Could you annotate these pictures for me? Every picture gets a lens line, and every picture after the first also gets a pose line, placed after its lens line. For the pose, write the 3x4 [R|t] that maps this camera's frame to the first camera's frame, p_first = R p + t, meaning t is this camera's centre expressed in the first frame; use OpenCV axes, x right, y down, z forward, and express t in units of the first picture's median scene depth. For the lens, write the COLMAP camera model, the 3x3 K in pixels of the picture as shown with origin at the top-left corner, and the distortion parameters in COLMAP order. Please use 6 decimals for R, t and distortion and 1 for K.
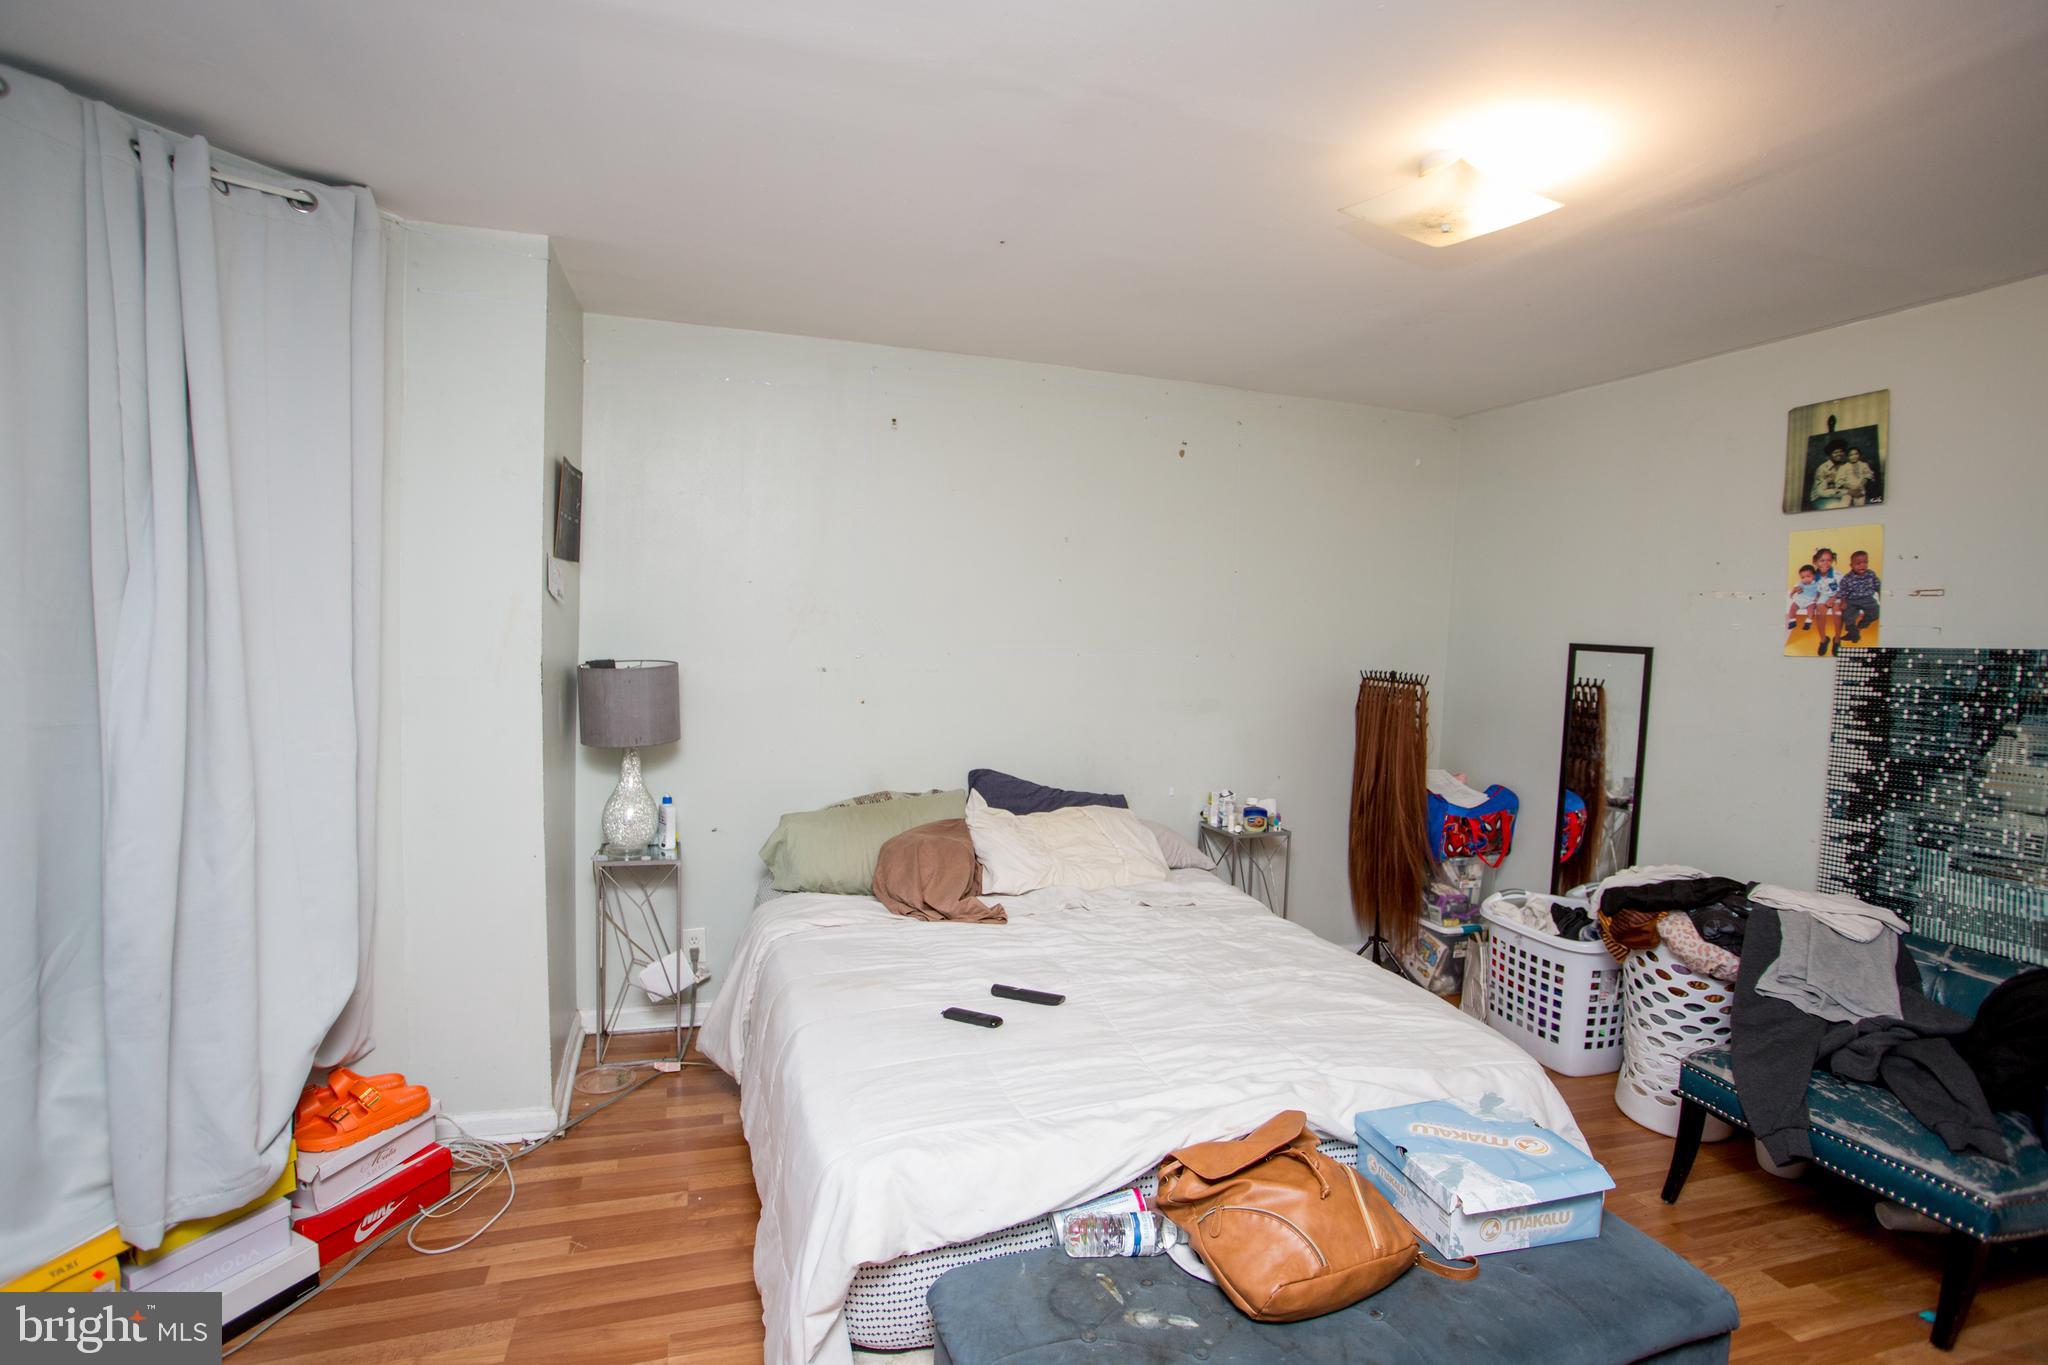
lens RADIAL K [[1027.9, 0, 1021.7], [0, 1027.9, 690.1], [0, 0, 1]] dist [-0.000678, 0.000807]
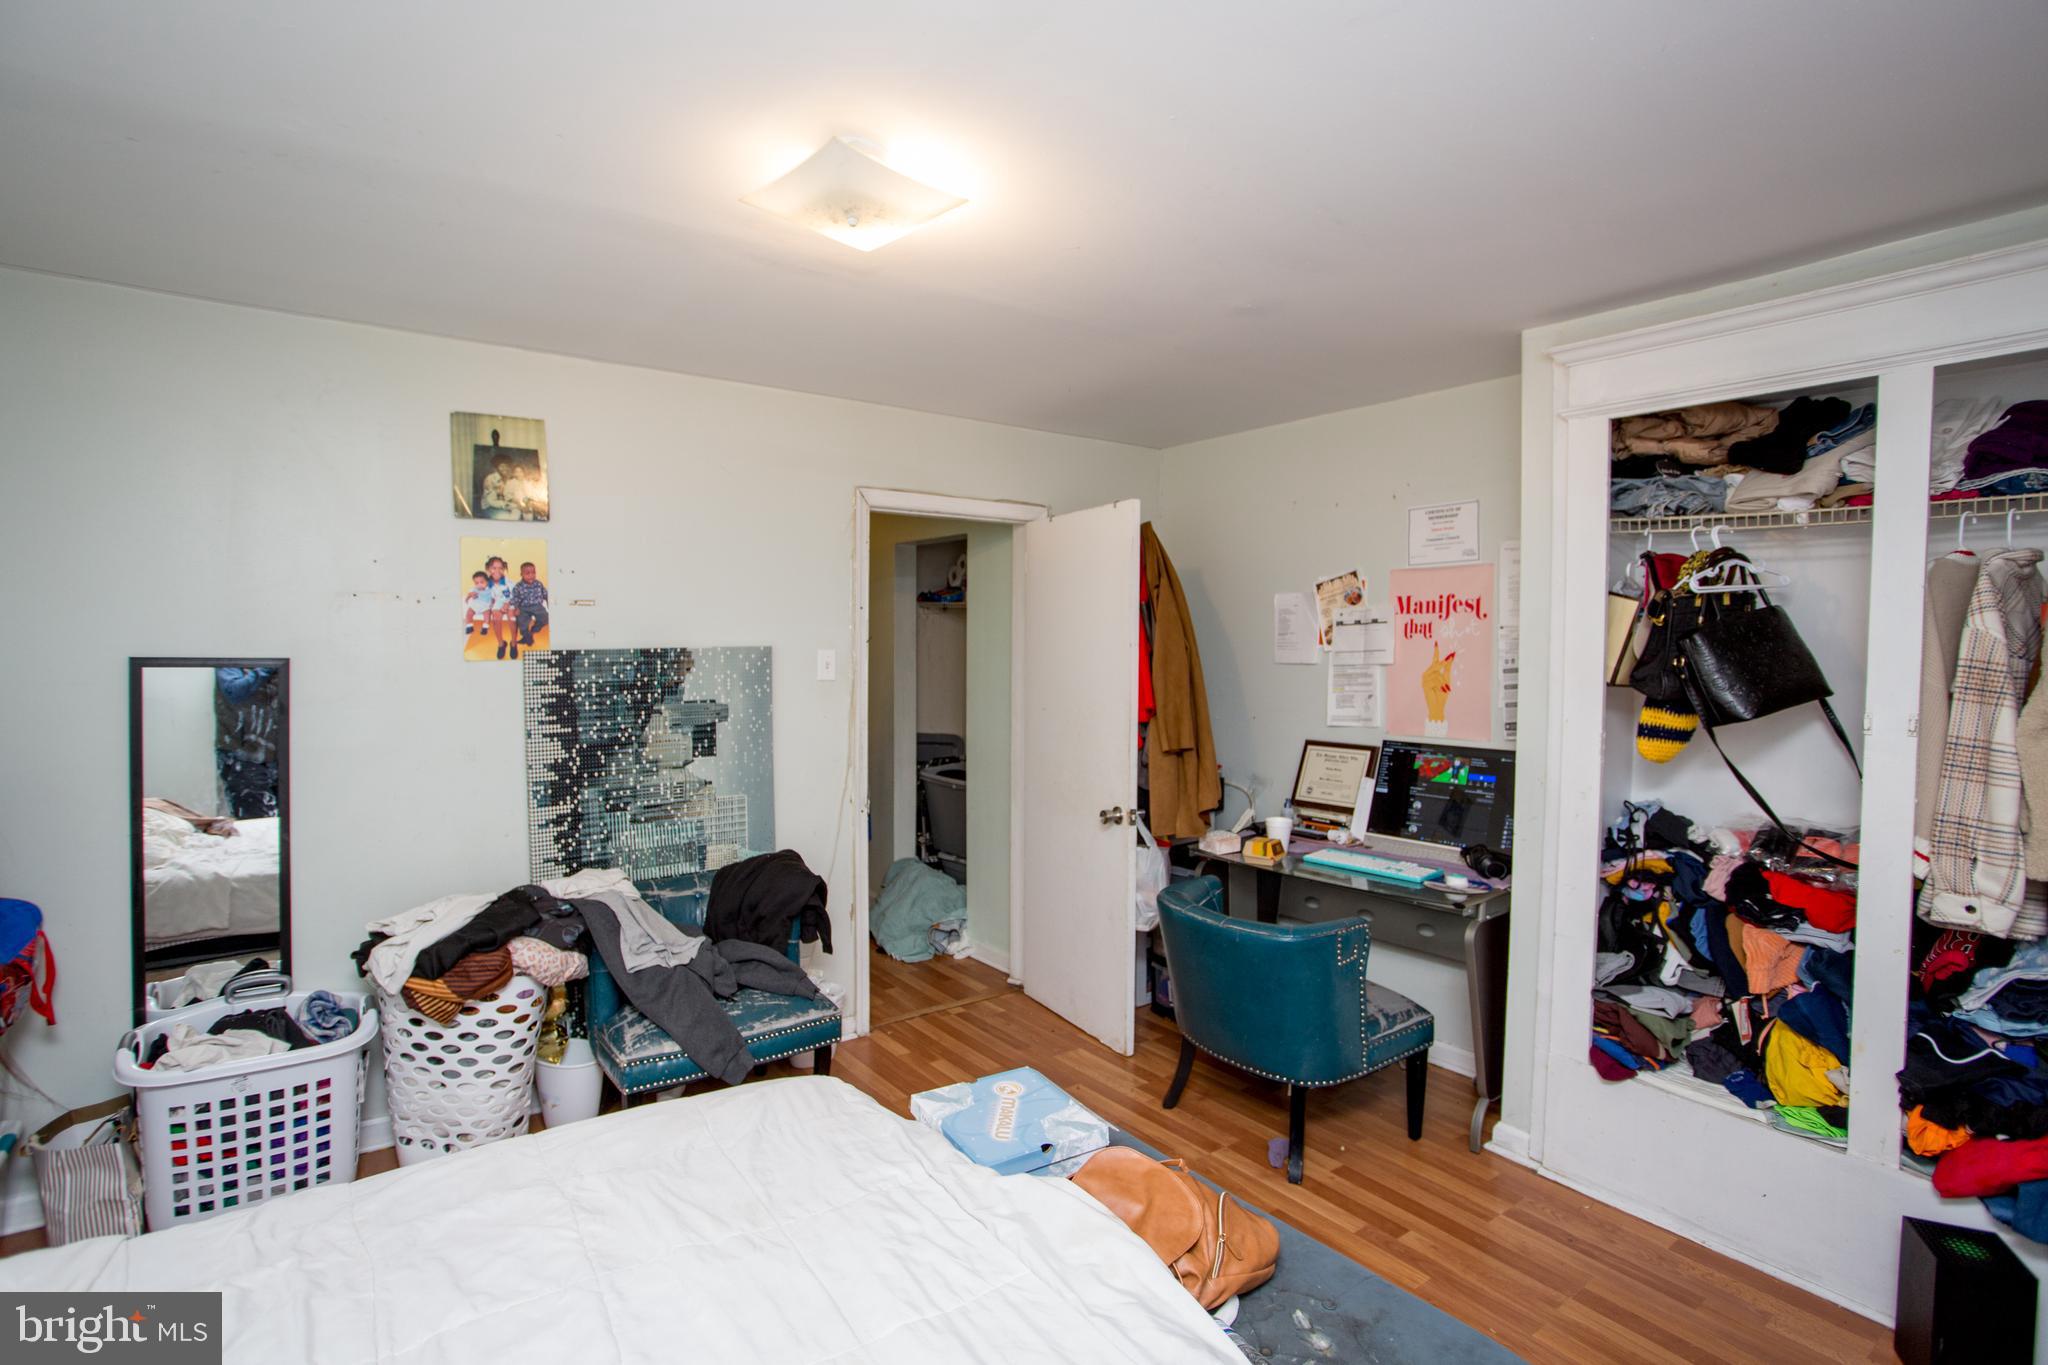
lens RADIAL K [[1027.9, 0, 1022.7], [0, 1027.9, 680.2], [0, 0, 1]] dist [-0.000678, 0.000807]
pose [[-0.296060, -0.076109, 0.952132, -0.395351], [0.042803, 0.994762, 0.092826, -0.090474], [-0.954210, 0.068236, -0.291251, 0.832795]]
